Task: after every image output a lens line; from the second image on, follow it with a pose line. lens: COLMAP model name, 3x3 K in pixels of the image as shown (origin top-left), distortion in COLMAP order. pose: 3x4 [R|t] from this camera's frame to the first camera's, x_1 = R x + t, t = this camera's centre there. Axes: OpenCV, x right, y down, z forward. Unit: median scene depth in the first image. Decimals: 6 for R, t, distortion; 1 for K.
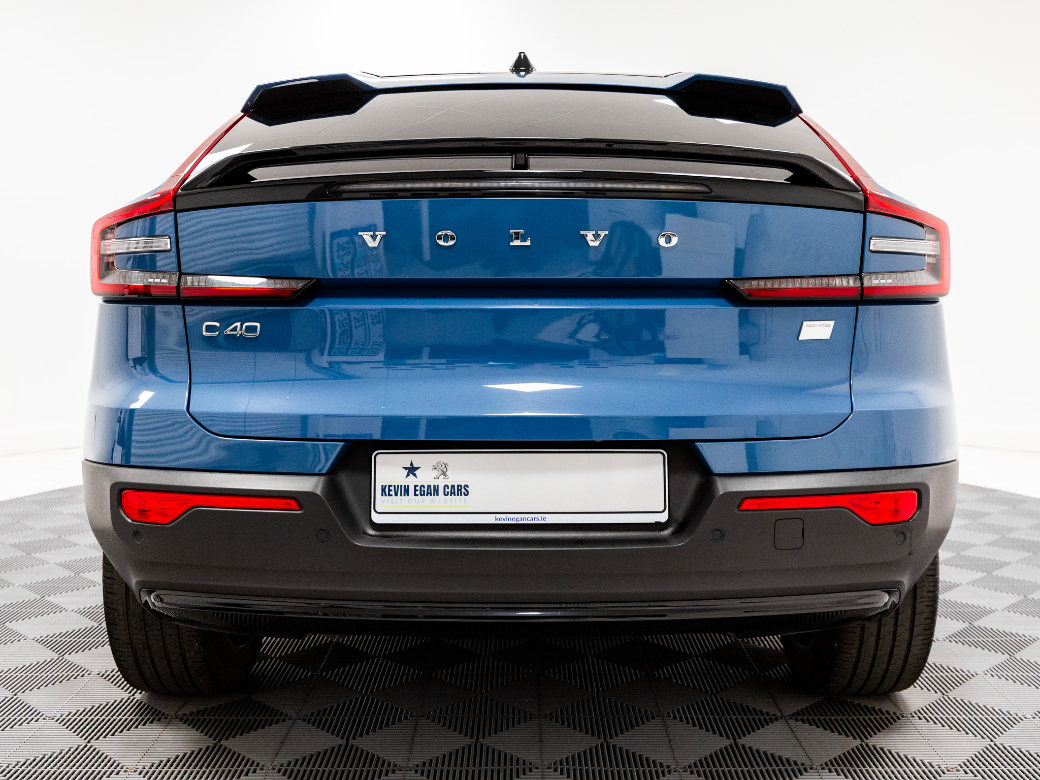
lens RADIAL K [[959.6, 0, 520.0], [0, 959.6, 390.0], [0, 0, 1]] dist [0.003241, 0.001855]
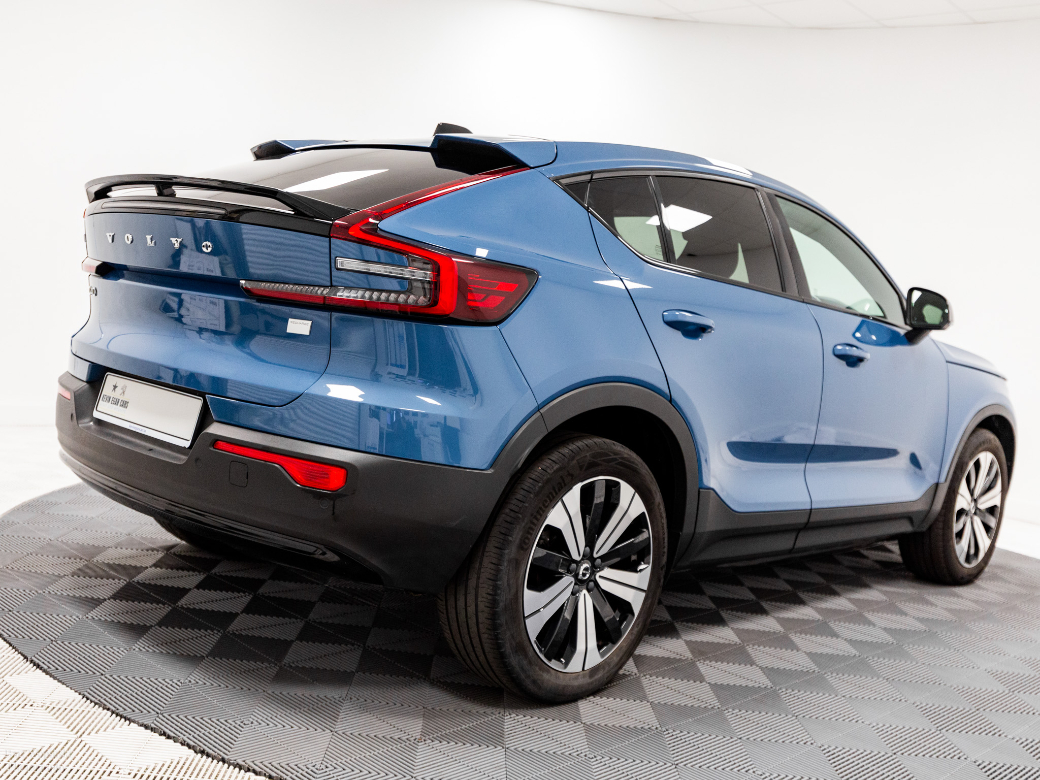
lens RADIAL K [[1076.6, 0, 498.6], [0, 1076.6, 390.2], [0, 0, 1]] dist [-0.005478, -0.001727]
pose [[0.720687, 0.139954, -0.678987, 1.492713], [-0.204943, 0.978646, -0.015810, -0.011308], [0.662275, 0.150548, 0.733980, 0.139857]]
